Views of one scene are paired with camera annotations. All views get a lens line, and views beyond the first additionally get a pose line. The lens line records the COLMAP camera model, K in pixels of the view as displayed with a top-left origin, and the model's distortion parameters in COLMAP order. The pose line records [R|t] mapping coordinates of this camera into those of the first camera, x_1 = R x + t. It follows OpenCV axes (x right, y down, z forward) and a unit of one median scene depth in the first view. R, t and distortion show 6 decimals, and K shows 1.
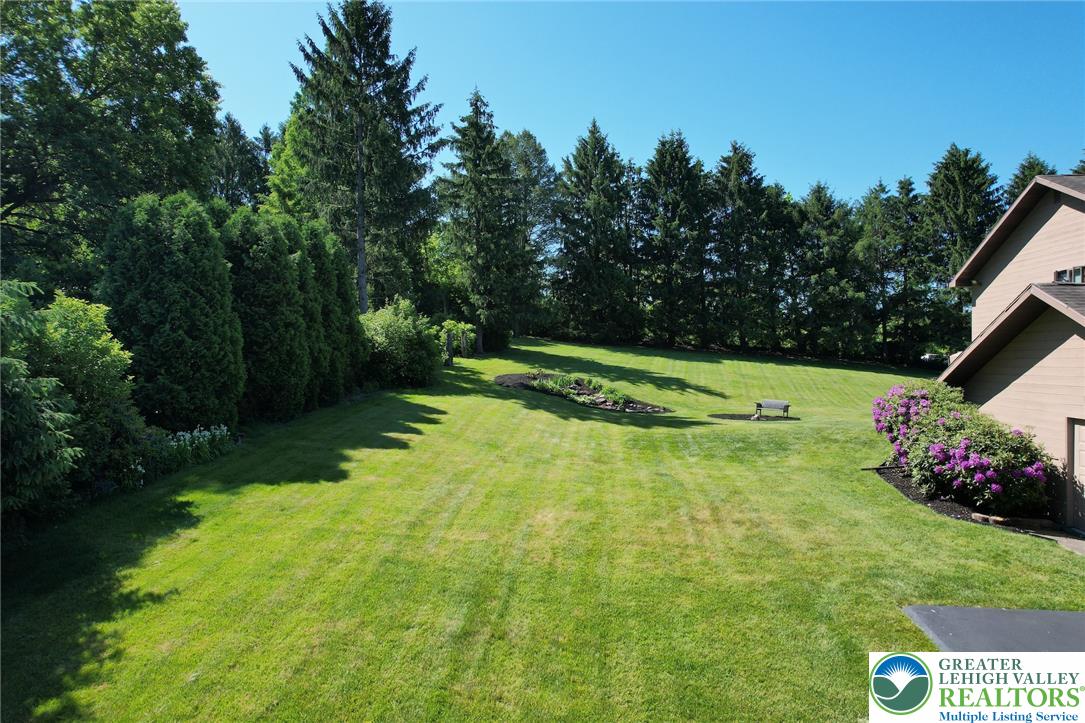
lens RADIAL K [[695.6, 0, 543.9], [0, 695.6, 361.9], [0, 0, 1]] dist [-0.072316, 0.063056]
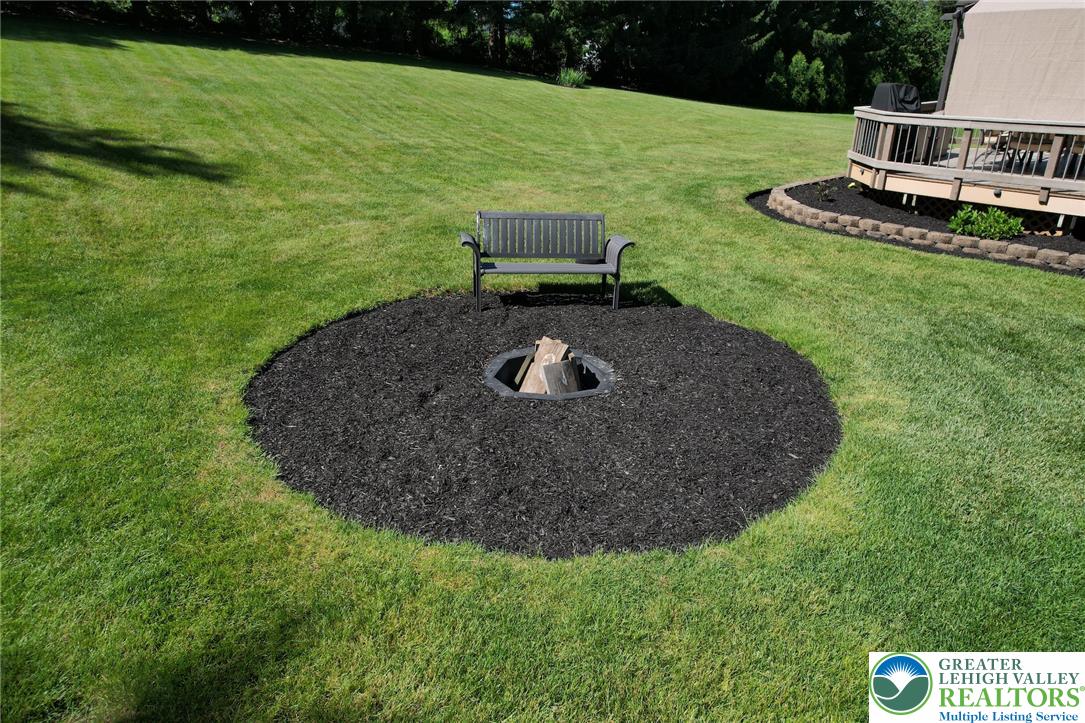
lens RADIAL K [[695.6, 0, 545.5], [0, 695.6, 358.8], [0, 0, 1]] dist [-0.072316, 0.063056]
pose [[0.679318, -0.300126, 0.669666, 0.139844], [0.001901, 0.913261, 0.407370, 0.007100], [-0.733842, -0.275461, 0.620965, 0.670728]]
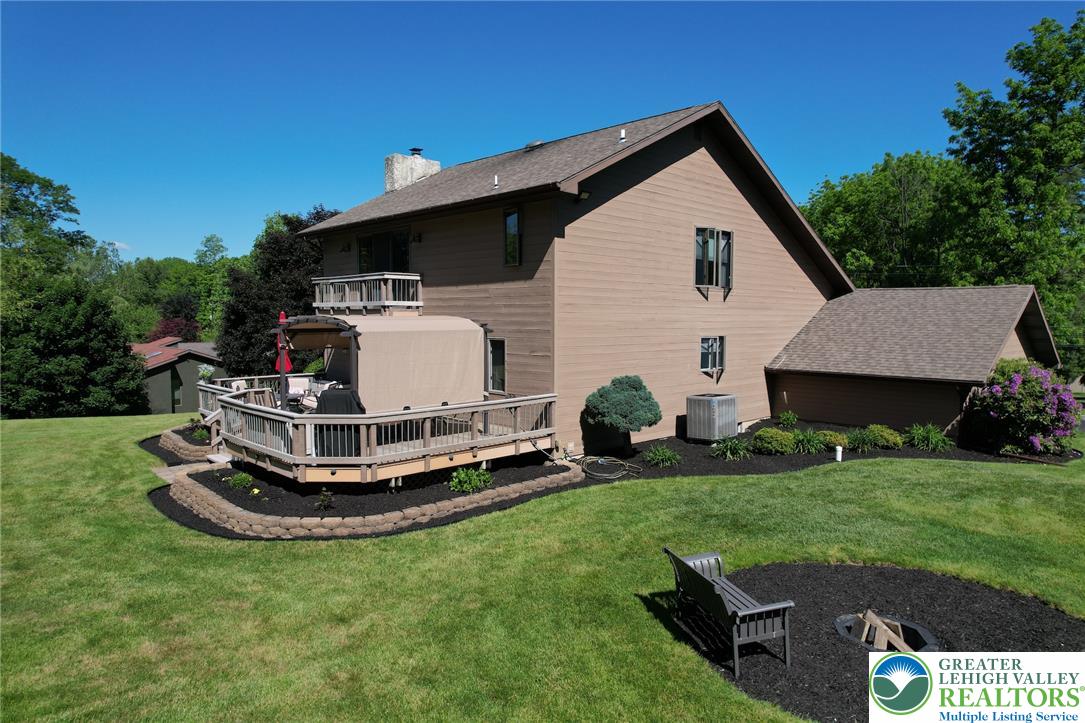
lens RADIAL K [[695.6, 0, 541.4], [0, 695.6, 356.0], [0, 0, 1]] dist [-0.072316, 0.063056]
pose [[-0.763758, -0.050040, 0.643560, 0.186096], [-0.008534, 0.997686, 0.067448, -0.016611], [-0.645447, 0.046022, -0.762418, 0.924555]]
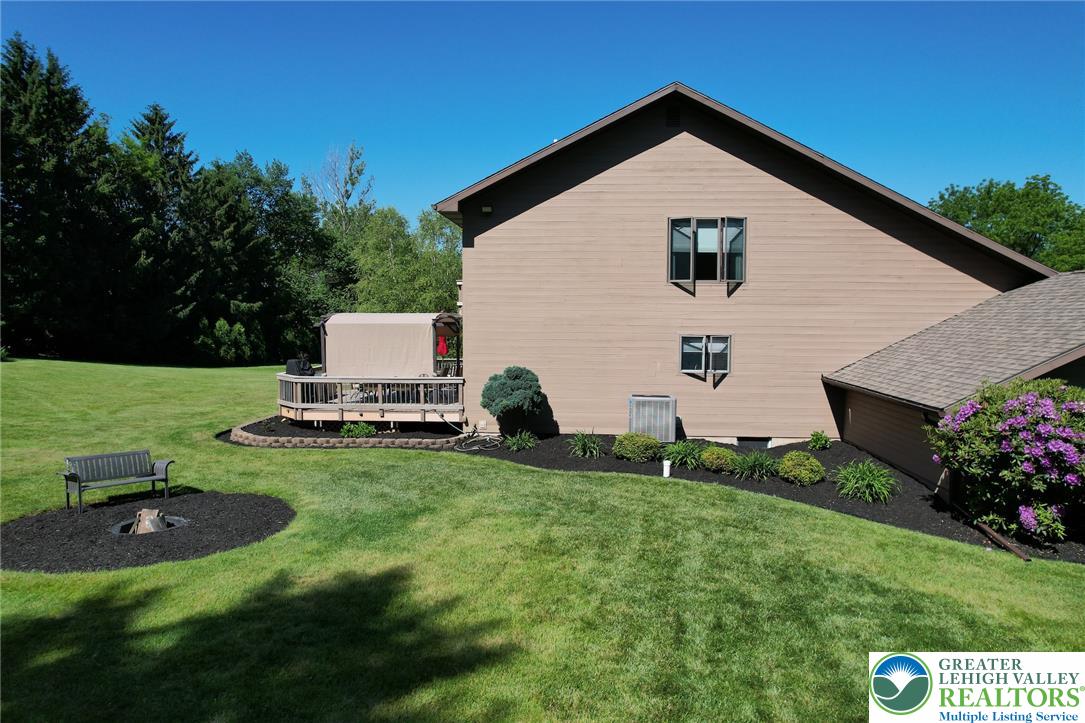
lens RADIAL K [[695.6, 0, 546.2], [0, 695.6, 358.3], [0, 0, 1]] dist [-0.072316, 0.063056]
pose [[-0.029728, -0.072255, 0.996943, -0.016873], [-0.000979, 0.997386, 0.072258, -0.016085], [-0.999558, 0.001172, -0.029721, 0.614271]]
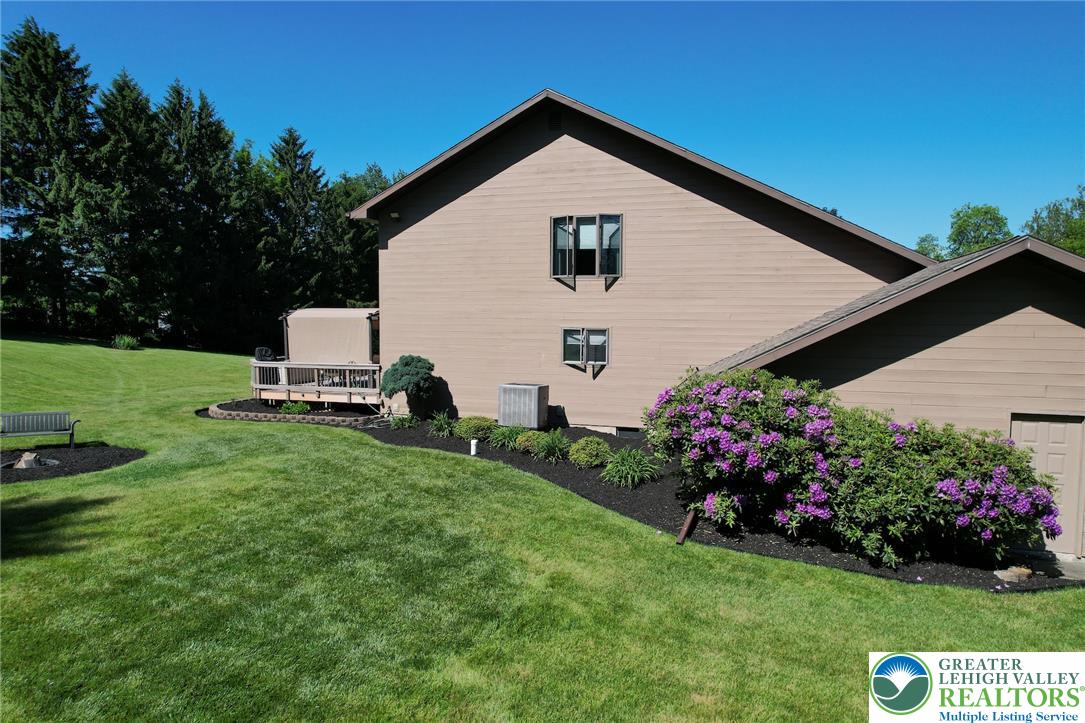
lens RADIAL K [[695.6, 0, 539.4], [0, 695.6, 356.9], [0, 0, 1]] dist [-0.072316, 0.063056]
pose [[0.214319, -0.069815, 0.974266, -0.035450], [0.001734, 0.997468, 0.071096, -0.012911], [-0.976762, -0.013548, 0.213897, 0.442575]]
